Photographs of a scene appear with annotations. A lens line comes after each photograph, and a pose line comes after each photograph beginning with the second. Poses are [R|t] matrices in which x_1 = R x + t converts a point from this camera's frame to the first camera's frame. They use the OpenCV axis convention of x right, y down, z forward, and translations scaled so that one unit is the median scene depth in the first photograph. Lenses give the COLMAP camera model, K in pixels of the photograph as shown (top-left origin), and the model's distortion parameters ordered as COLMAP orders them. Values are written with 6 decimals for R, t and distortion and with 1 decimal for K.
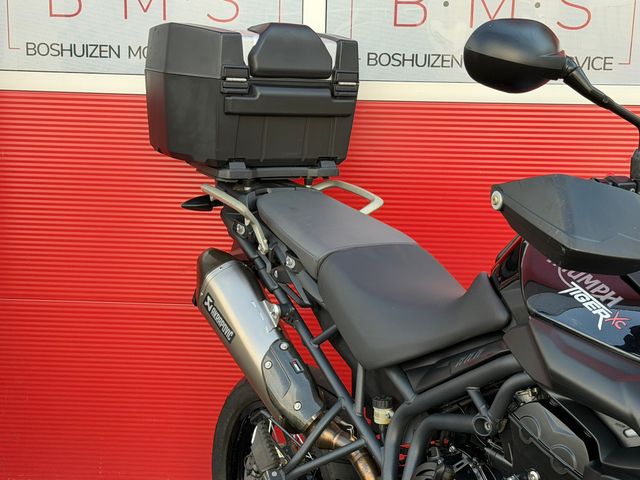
lens RADIAL K [[1056.4, 0, 319.8], [0, 1056.4, 243.1], [0, 0, 1]] dist [0.141433, 0.000000]
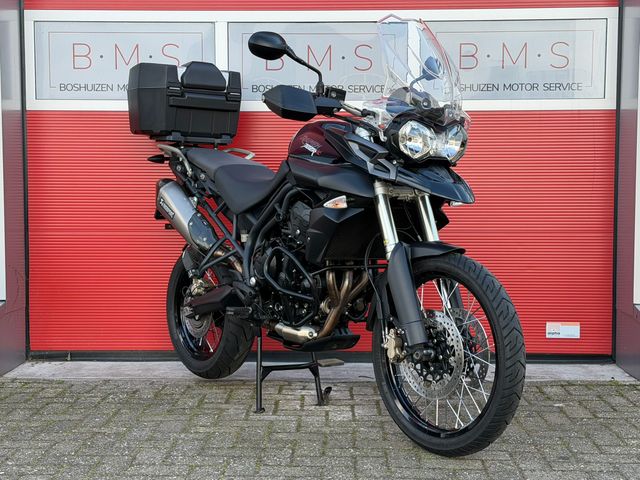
lens RADIAL K [[1056.4, 0, 319.8], [0, 1056.4, 246.5], [0, 0, 1]] dist [0.141433, 0.000000]
pose [[0.999495, -0.022073, 0.022868, 0.145476], [0.024511, 0.993351, -0.112487, 0.382180], [-0.020233, 0.112991, 0.993390, -0.971289]]
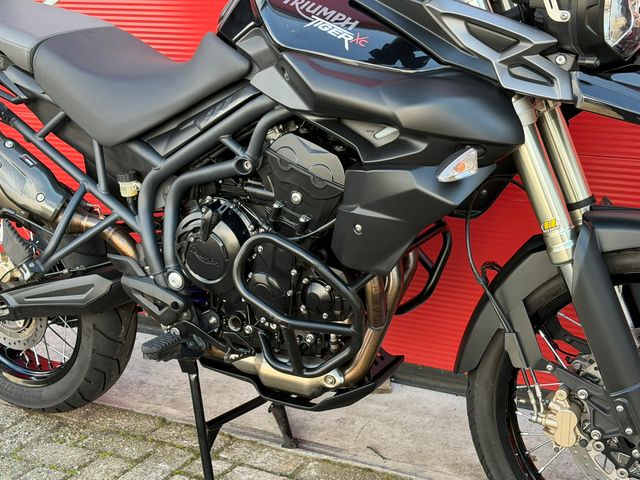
lens RADIAL K [[1056.4, 0, 320.1], [0, 1056.4, 252.4], [0, 0, 1]] dist [0.141433, 0.000000]
pose [[0.910080, -0.201103, 0.362371, -0.150868], [0.141484, 0.972608, 0.184432, 0.051644], [-0.389535, -0.116578, 0.913604, -0.045396]]
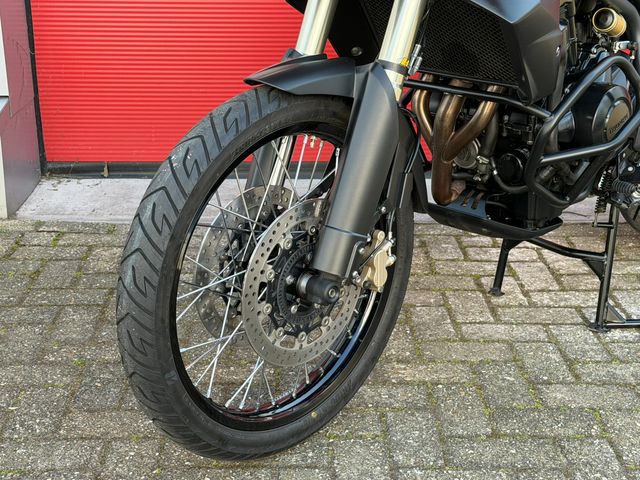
lens RADIAL K [[1056.4, 0, 314.1], [0, 1056.4, 247.3], [0, 0, 1]] dist [0.141433, 0.000000]
pose [[0.997319, -0.041230, 0.060451, -0.153177], [0.029598, 0.982845, 0.182040, 0.180142], [-0.066920, -0.179763, 0.981431, -0.171523]]
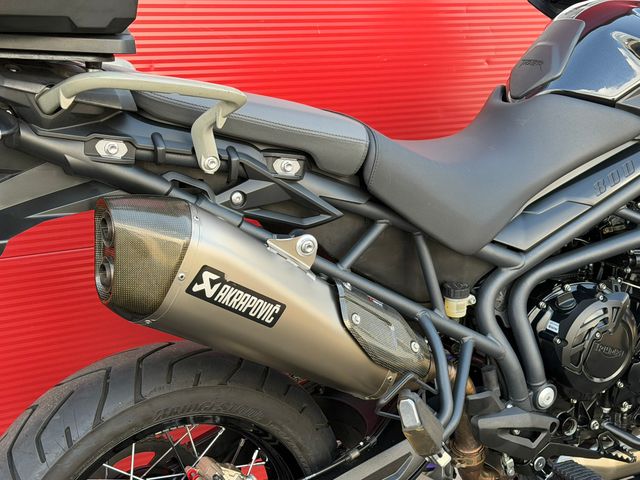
lens RADIAL K [[1047.6, 0, 319.5], [0, 1047.6, 245.8], [0, 0, 1]] dist [0.142089, 0.000000]
pose [[0.084697, -0.295547, 0.951566, -0.644936], [0.141228, 0.948917, 0.282154, -0.112927], [-0.986347, 0.110491, 0.122110, 0.923701]]
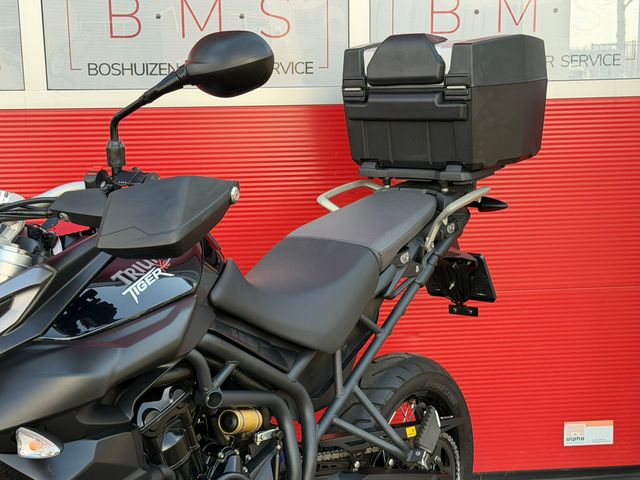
lens RADIAL K [[1056.4, 0, 313.5], [0, 1056.4, 245.2], [0, 0, 1]] dist [0.141433, 0.000000]
pose [[0.983212, -0.066397, 0.169956, 0.094525], [0.067869, 0.997690, -0.002857, 0.024801], [-0.169373, 0.014344, 0.985448, -0.104798]]
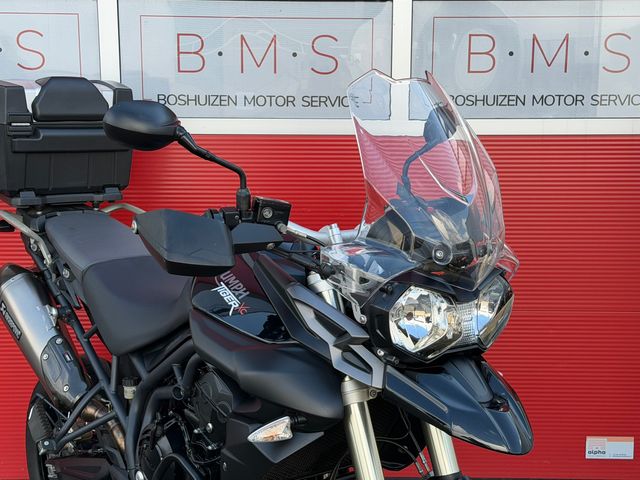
lens RADIAL K [[1056.4, 0, 331.1], [0, 1056.4, 244.1], [0, 0, 1]] dist [0.141433, 0.000000]
pose [[0.997560, -0.029028, 0.063487, 0.205257], [0.029204, 0.999572, -0.001854, -0.004282], [-0.063406, 0.003704, 0.997981, -0.262542]]
